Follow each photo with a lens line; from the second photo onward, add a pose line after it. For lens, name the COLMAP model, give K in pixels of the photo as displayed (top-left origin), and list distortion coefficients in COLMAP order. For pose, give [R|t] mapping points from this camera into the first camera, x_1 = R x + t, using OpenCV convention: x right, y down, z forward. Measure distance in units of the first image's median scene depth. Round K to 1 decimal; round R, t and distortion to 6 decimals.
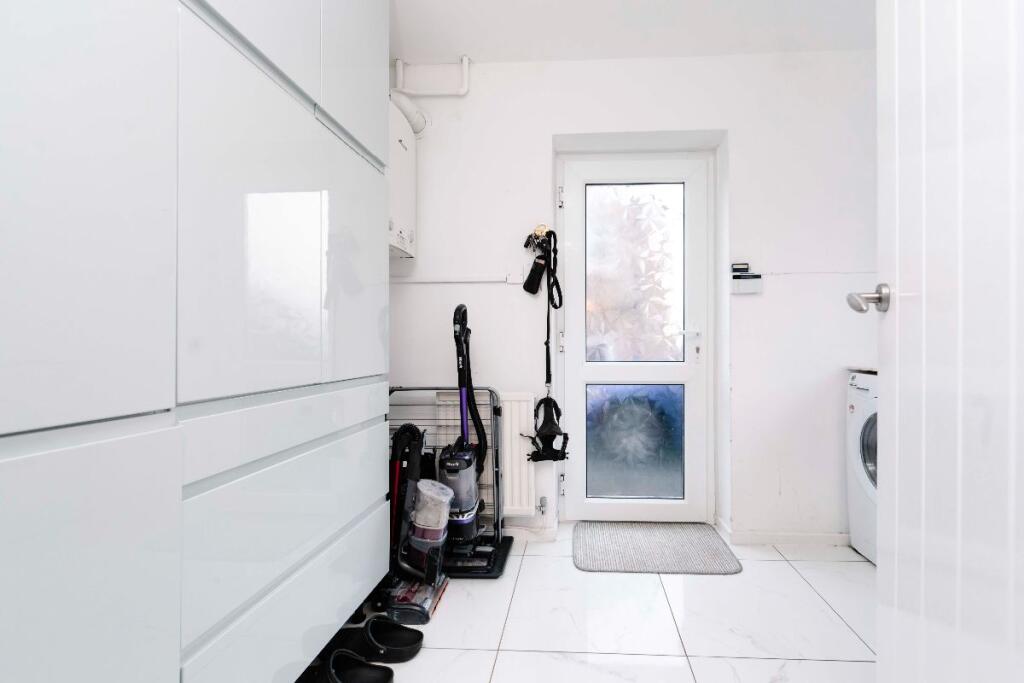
lens RADIAL K [[406.2, 0, 516.0], [0, 406.2, 346.7], [0, 0, 1]] dist [-0.001965, -0.000046]
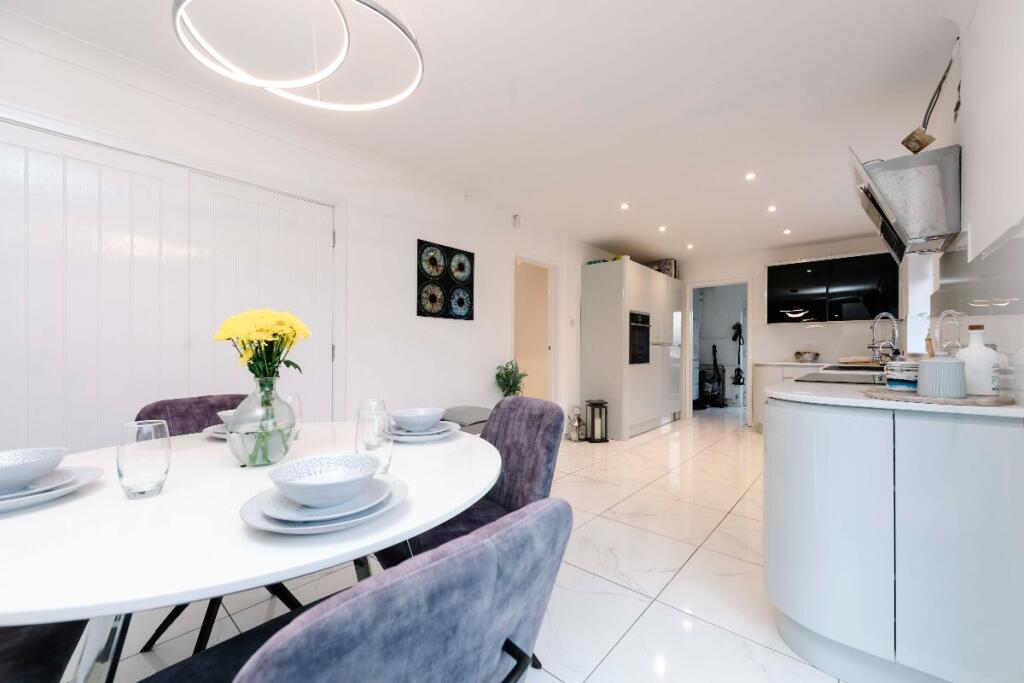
lens RADIAL K [[406.2, 0, 516.0], [0, 406.2, 346.7], [0, 0, 1]] dist [-0.001965, -0.000046]
pose [[0.859373, 0.007686, -0.511292, 0.232108], [-0.011795, 0.999919, -0.004794, -0.033374], [0.511214, 0.010151, 0.859394, -3.408688]]
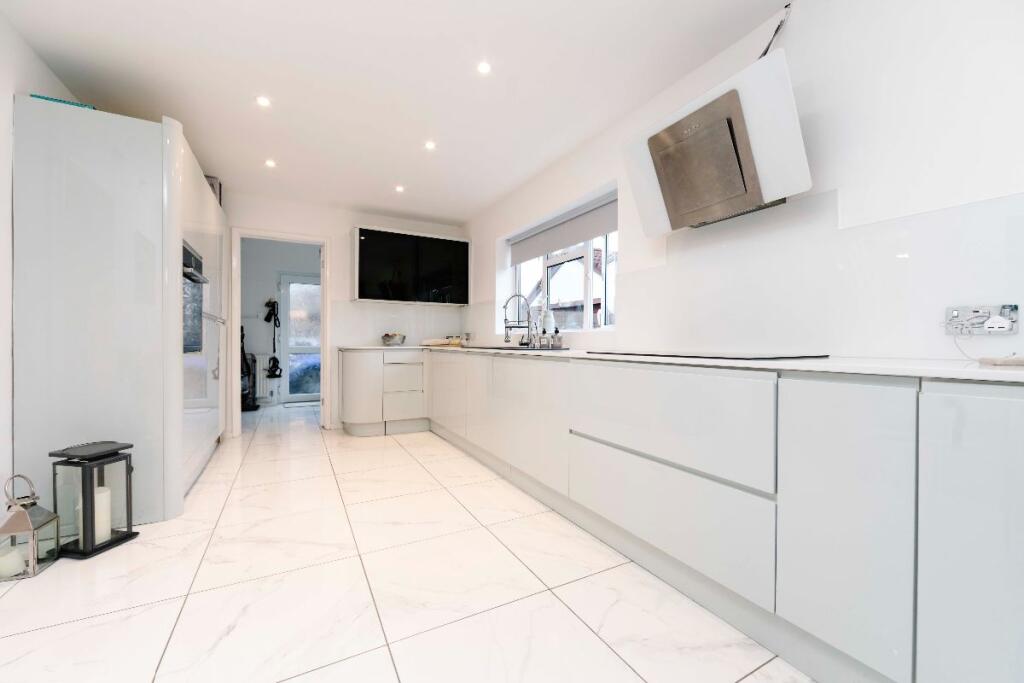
lens RADIAL K [[400.5, 0, 525.1], [0, 400.5, 345.9], [0, 0, 1]] dist [-0.000151, -0.000099]
pose [[0.769840, -0.001146, 0.638235, -0.388445], [-0.003778, 0.999973, 0.006352, 0.018257], [-0.638225, -0.007301, 0.769815, -2.505673]]
